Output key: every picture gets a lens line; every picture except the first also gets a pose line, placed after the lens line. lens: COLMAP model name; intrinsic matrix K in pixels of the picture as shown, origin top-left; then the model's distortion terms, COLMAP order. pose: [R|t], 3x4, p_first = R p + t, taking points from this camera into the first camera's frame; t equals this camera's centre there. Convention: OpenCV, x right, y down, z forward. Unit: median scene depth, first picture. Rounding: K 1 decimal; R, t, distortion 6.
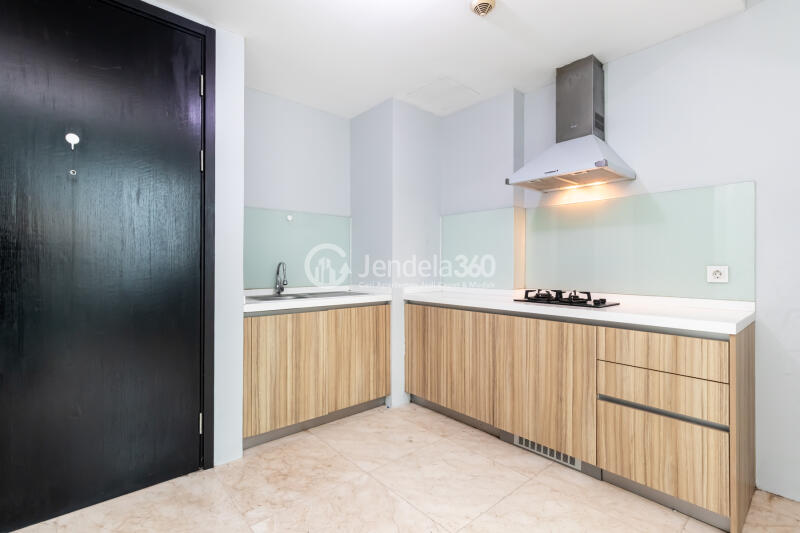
lens RADIAL K [[368.9, 0, 400.0], [0, 368.9, 266.5], [0, 0, 1]] dist [0.001887, 0.000023]
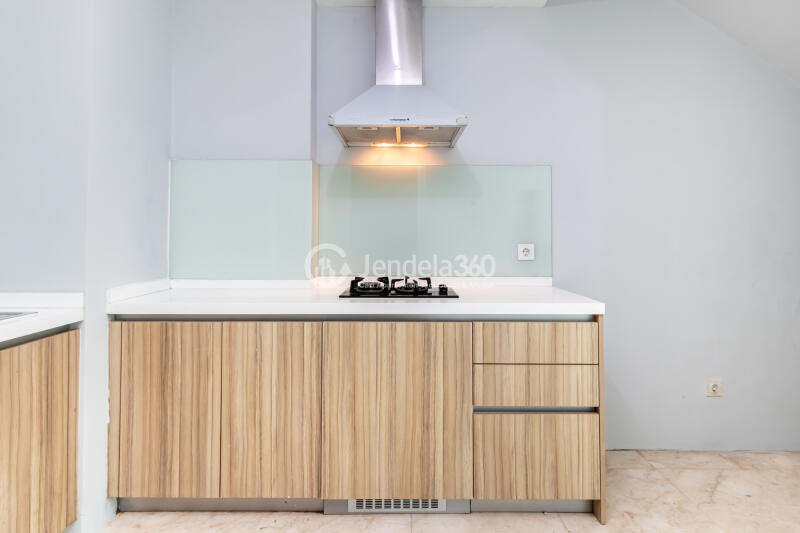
lens RADIAL K [[422.3, 0, 400.4], [0, 422.3, 238.8], [0, 0, 1]] dist [0.000424, -0.000292]
pose [[0.656113, 0.002389, 0.754659, -0.218053], [0.002916, 0.999979, -0.005701, -0.010361], [-0.754657, 0.005941, 0.656092, 0.445968]]
